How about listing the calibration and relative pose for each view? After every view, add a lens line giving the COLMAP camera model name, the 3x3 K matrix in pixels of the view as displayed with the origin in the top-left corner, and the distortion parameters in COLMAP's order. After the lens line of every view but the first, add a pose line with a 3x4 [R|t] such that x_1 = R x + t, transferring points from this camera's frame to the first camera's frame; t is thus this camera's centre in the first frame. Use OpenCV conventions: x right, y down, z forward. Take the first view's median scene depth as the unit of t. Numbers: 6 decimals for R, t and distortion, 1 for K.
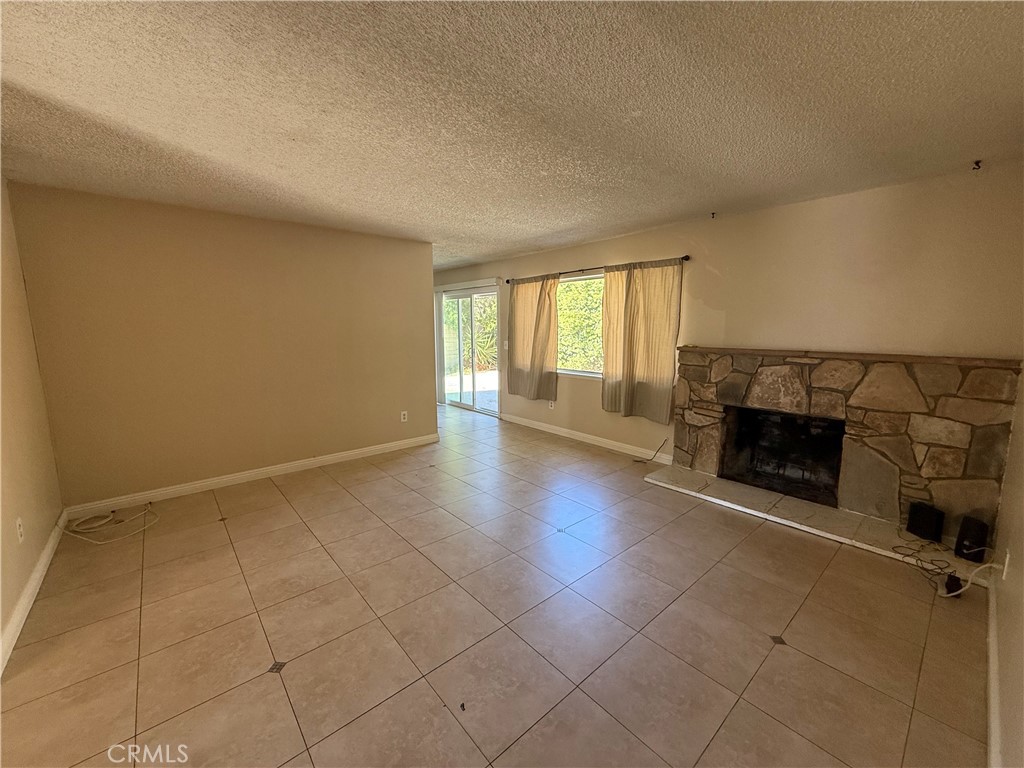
lens RADIAL K [[408.5, 0, 511.4], [0, 408.5, 384.9], [0, 0, 1]] dist [-0.000313, 0.000538]
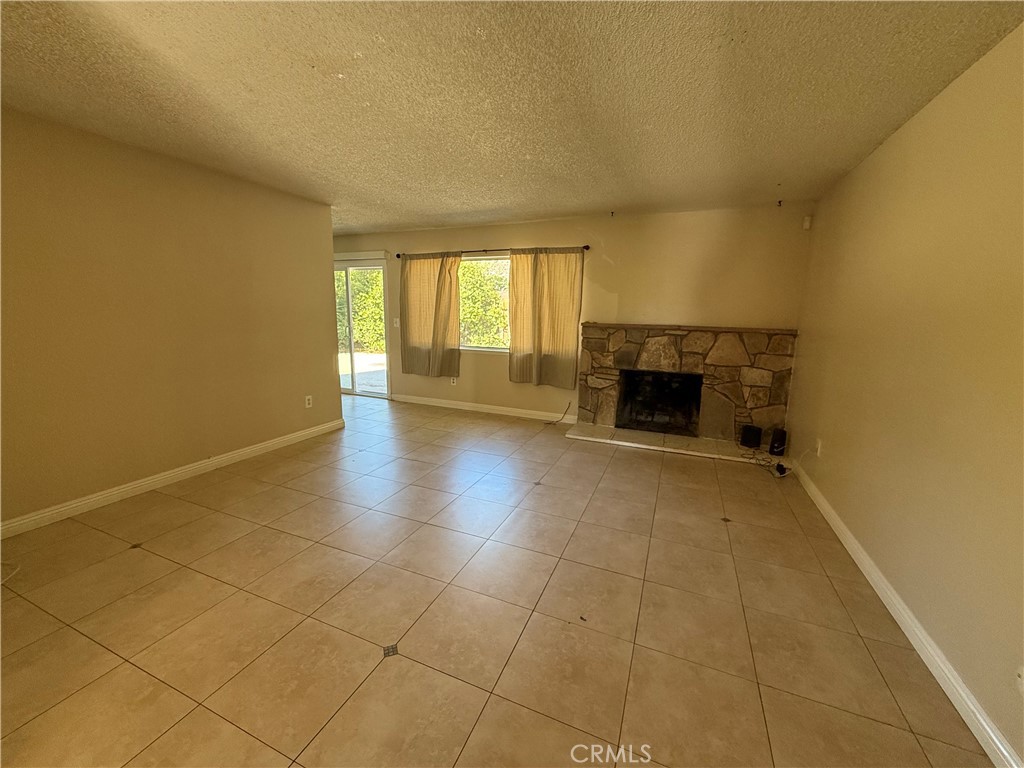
lens RADIAL K [[408.5, 0, 510.6], [0, 408.5, 385.2], [0, 0, 1]] dist [-0.000313, 0.000538]
pose [[0.896933, -0.060365, 0.438026, -0.314425], [0.042753, 0.997835, 0.049969, 0.019882], [-0.440095, -0.026092, 0.897572, 0.021486]]
